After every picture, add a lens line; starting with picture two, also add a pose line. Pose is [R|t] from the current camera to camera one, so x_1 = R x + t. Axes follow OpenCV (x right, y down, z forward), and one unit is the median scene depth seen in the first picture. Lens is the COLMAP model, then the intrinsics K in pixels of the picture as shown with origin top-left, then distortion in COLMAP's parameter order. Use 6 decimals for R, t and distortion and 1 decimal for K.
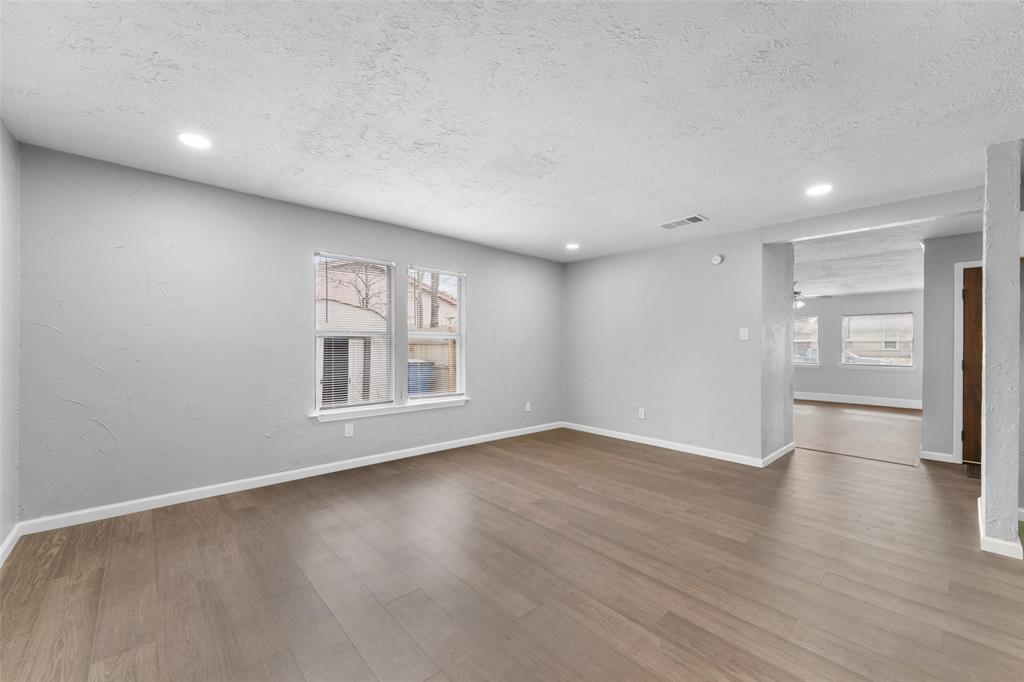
lens RADIAL K [[403.8, 0, 512.0], [0, 403.8, 341.0], [0, 0, 1]] dist [0.002872, 0.000312]
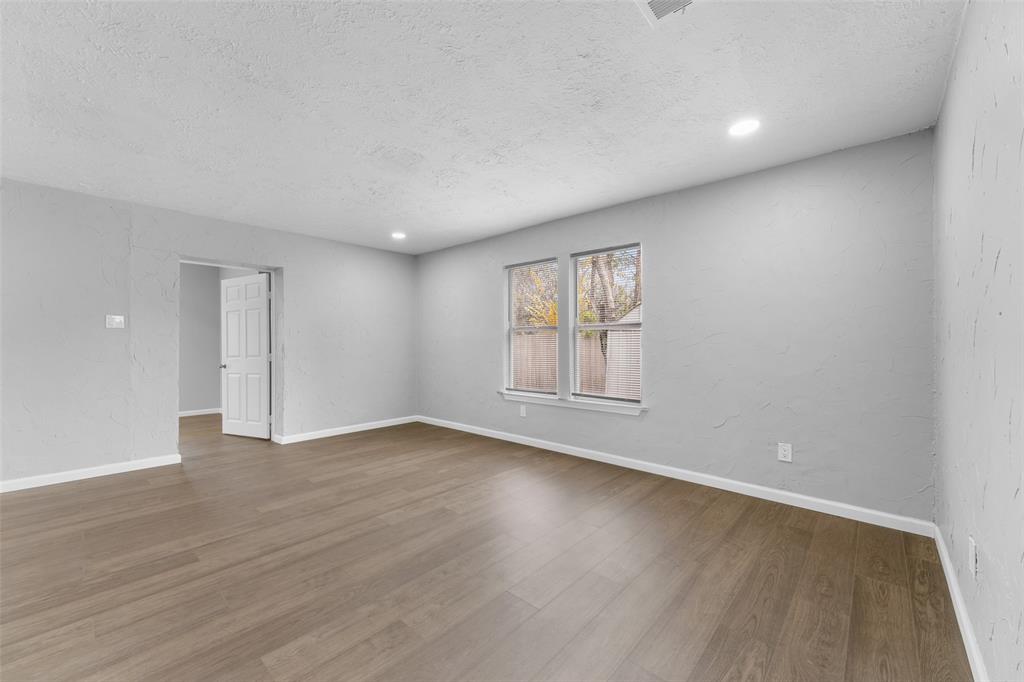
lens RADIAL K [[409.8, 0, 496.7], [0, 409.8, 335.1], [0, 0, 1]] dist [0.001873, -0.000704]
pose [[0.080796, -0.027784, -0.996343, 1.084075], [0.004458, 0.999611, -0.027513, 0.048185], [0.996721, -0.002219, 0.080889, 1.164522]]
